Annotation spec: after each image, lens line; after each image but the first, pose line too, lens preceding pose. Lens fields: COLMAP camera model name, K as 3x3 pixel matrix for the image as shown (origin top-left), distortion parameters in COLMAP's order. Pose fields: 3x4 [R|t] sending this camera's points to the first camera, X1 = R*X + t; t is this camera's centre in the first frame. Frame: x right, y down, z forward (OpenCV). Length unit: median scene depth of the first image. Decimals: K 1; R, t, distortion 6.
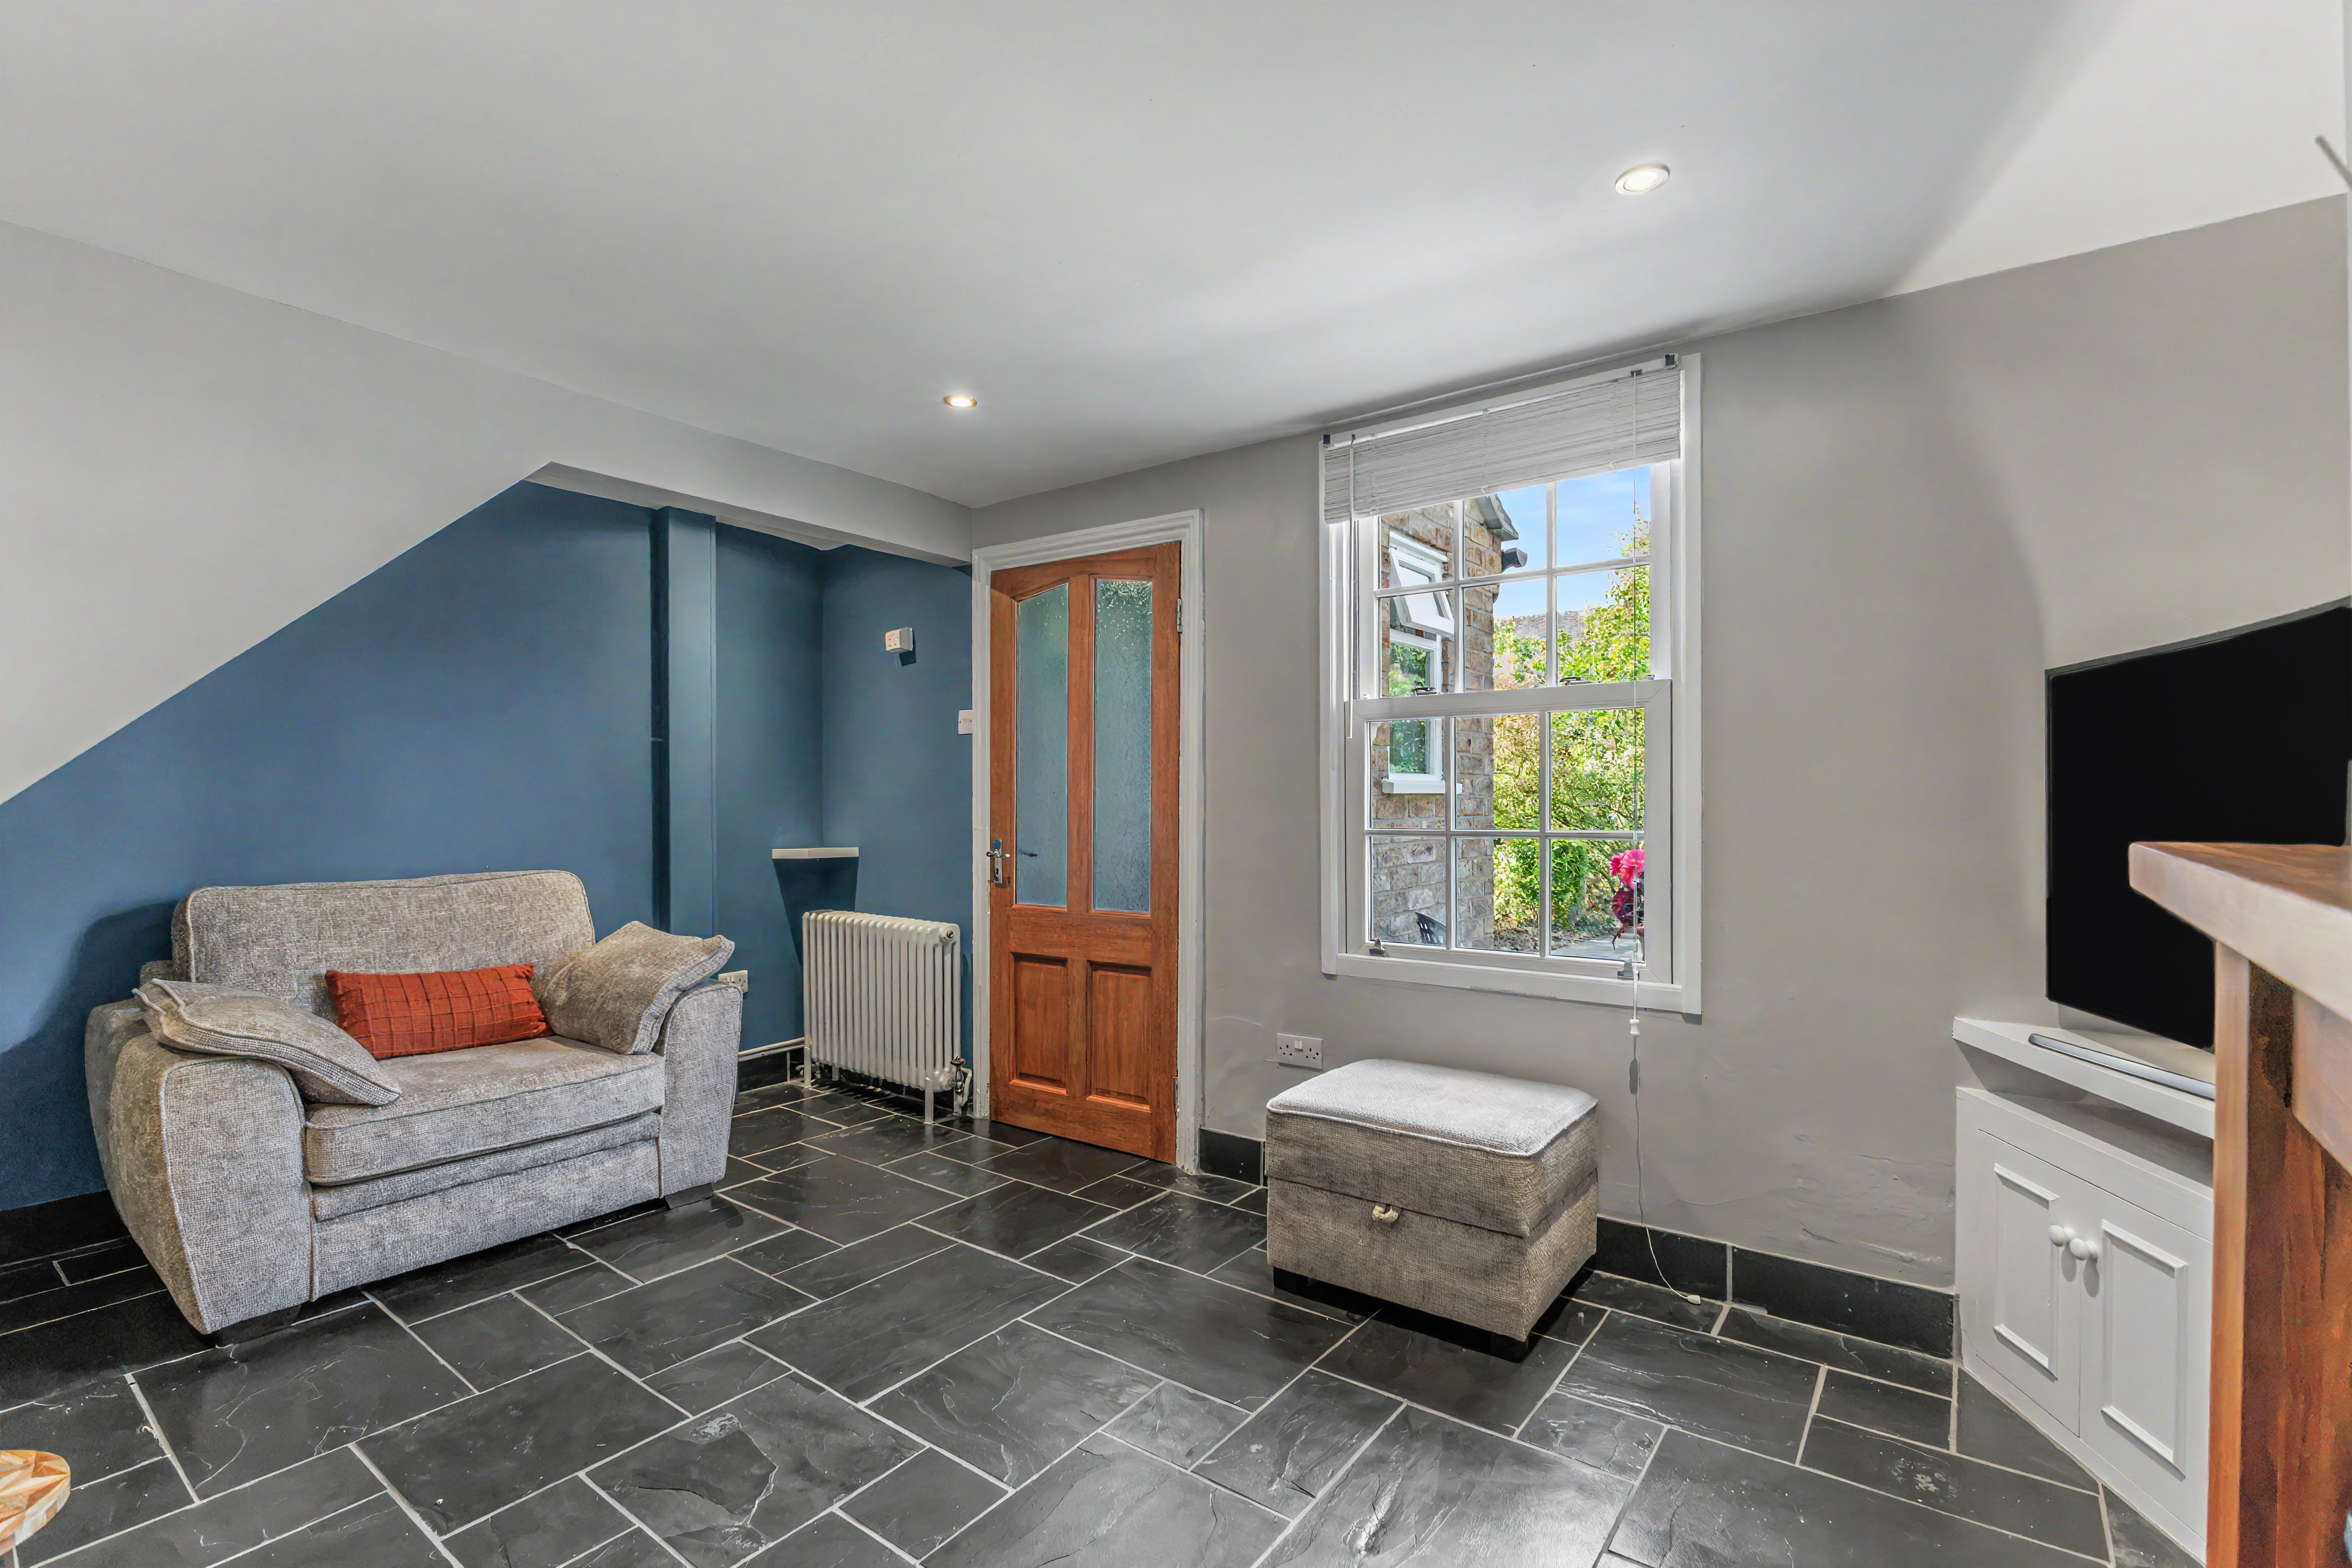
lens RADIAL K [[1049.5, 0, 1176.8], [0, 1049.5, 790.6], [0, 0, 1]] dist [-0.002456, -0.000185]
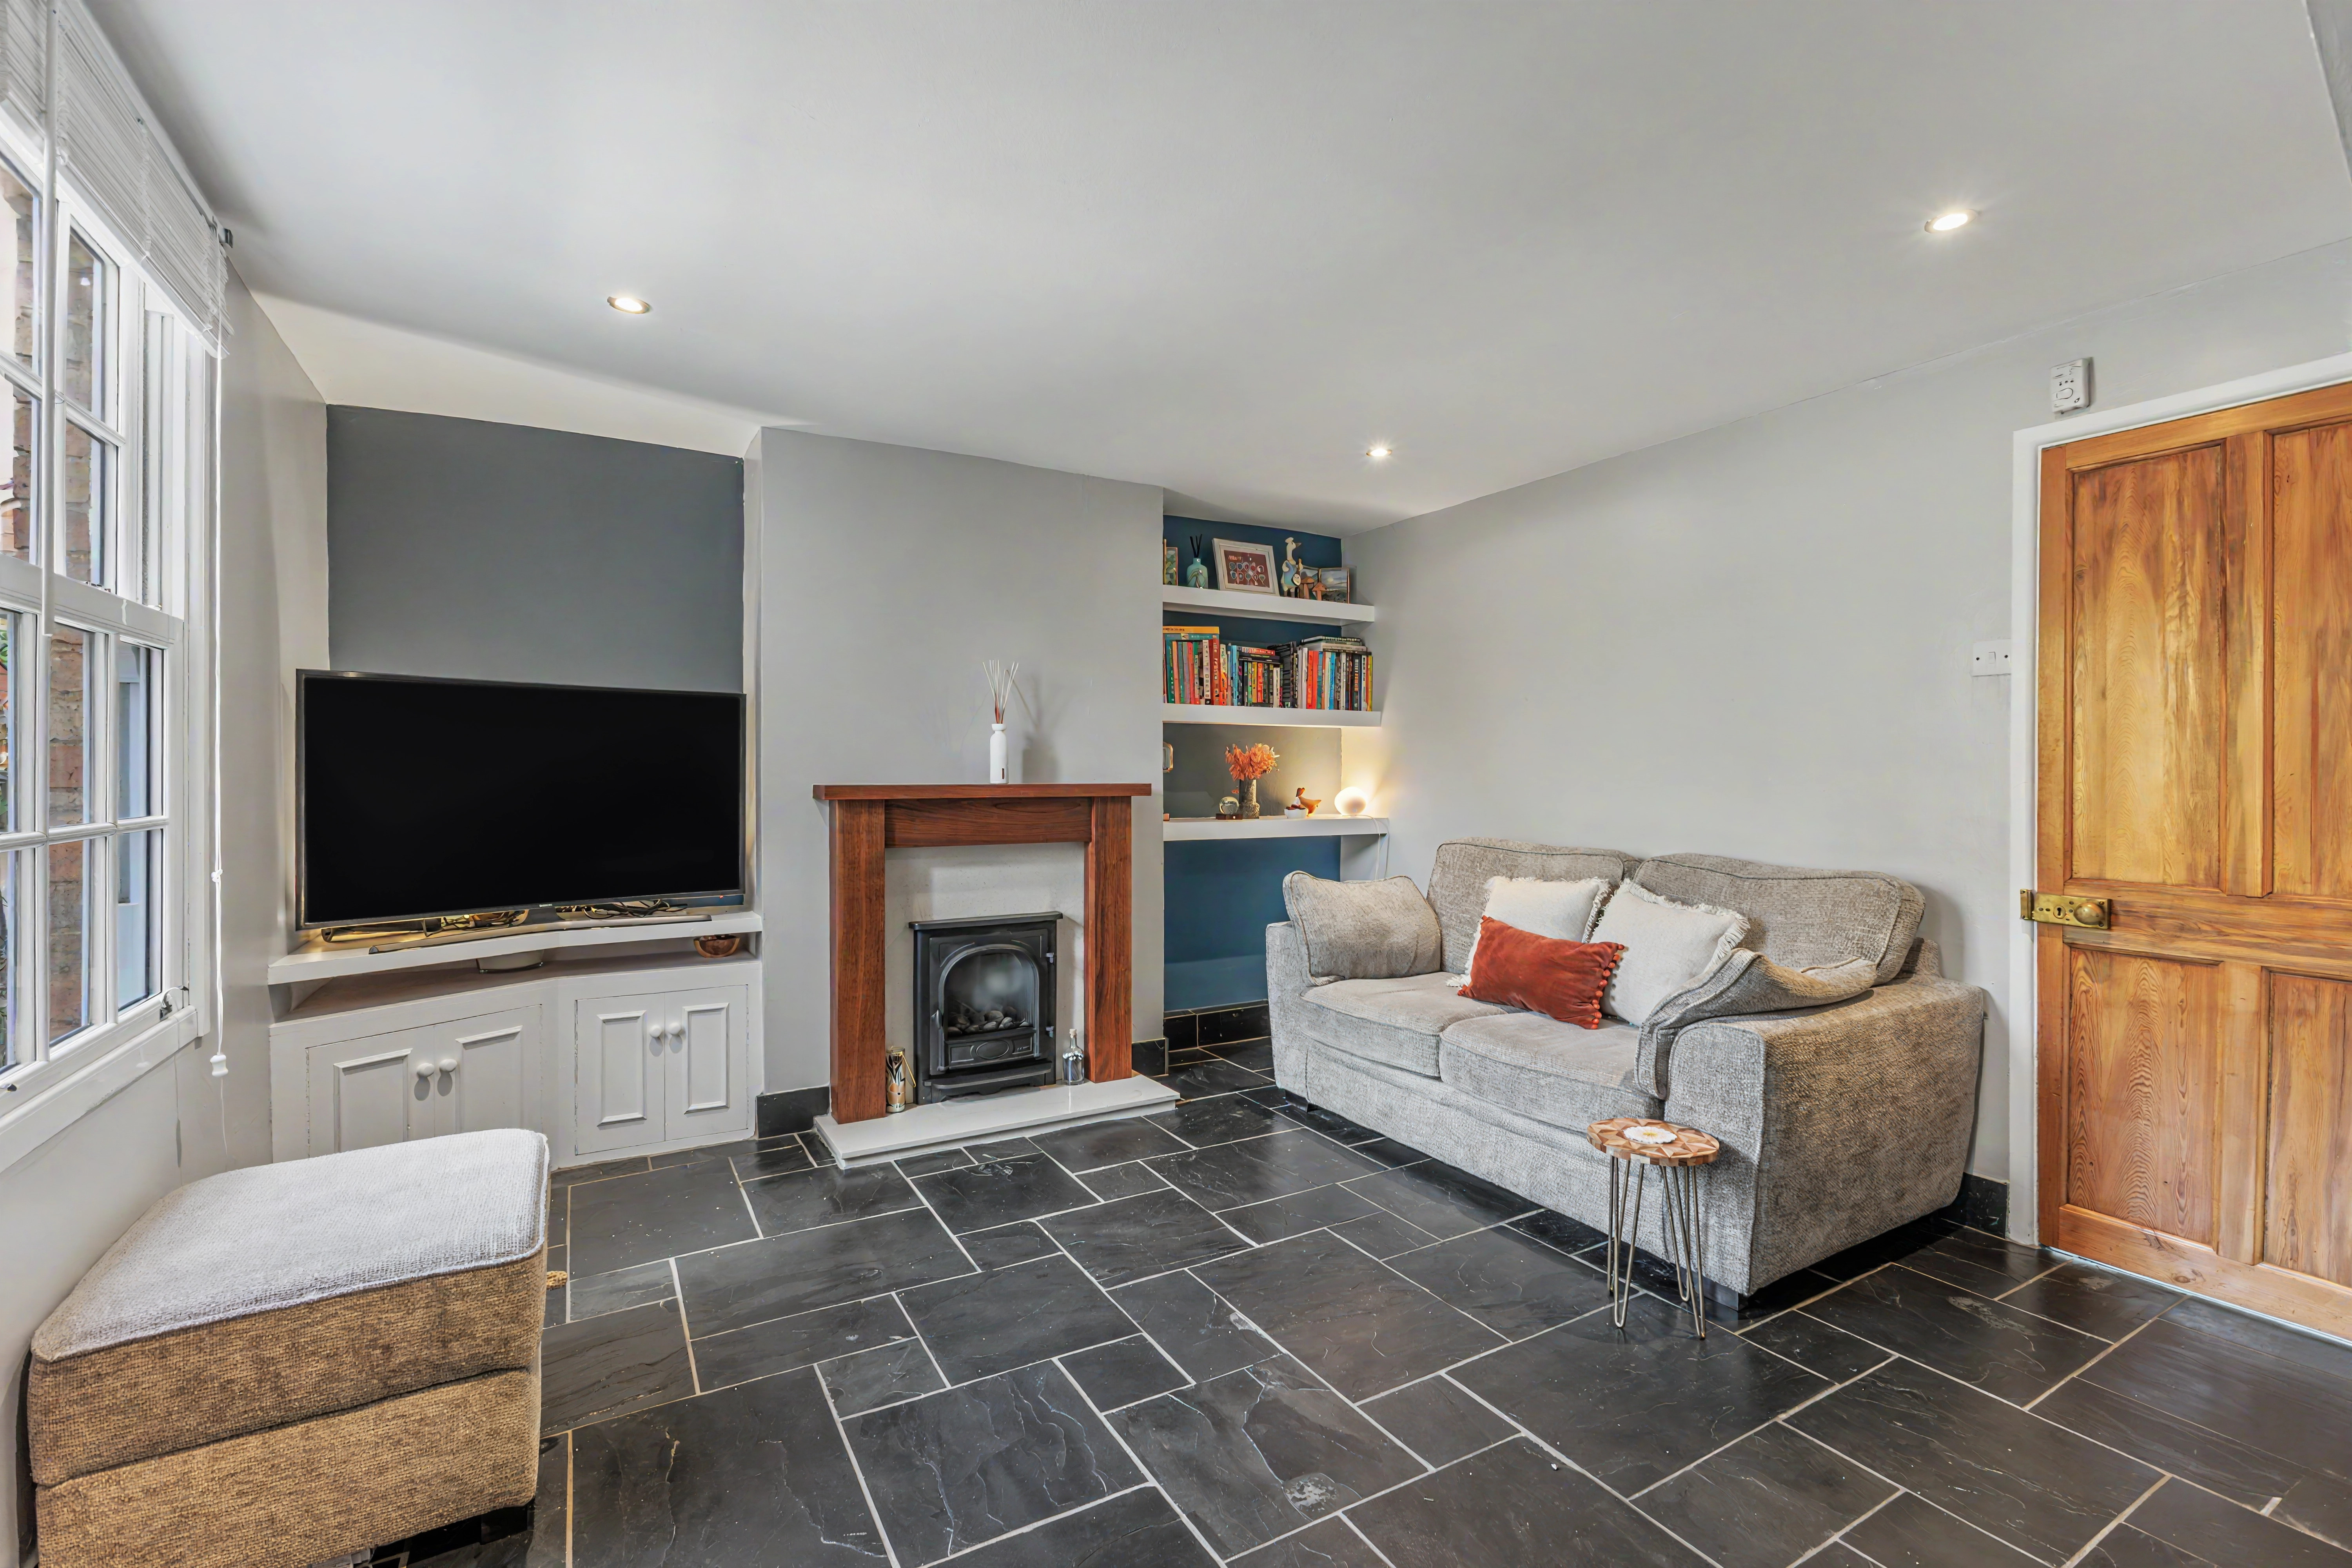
lens RADIAL K [[1049.5, 0, 1182.9], [0, 1049.5, 781.9], [0, 0, 1]] dist [-0.002456, -0.000185]
pose [[-0.922332, -0.004105, 0.386376, -0.694533], [-0.003162, 0.999990, 0.003075, 0.010109], [-0.386385, 0.001614, -0.922336, 1.892929]]
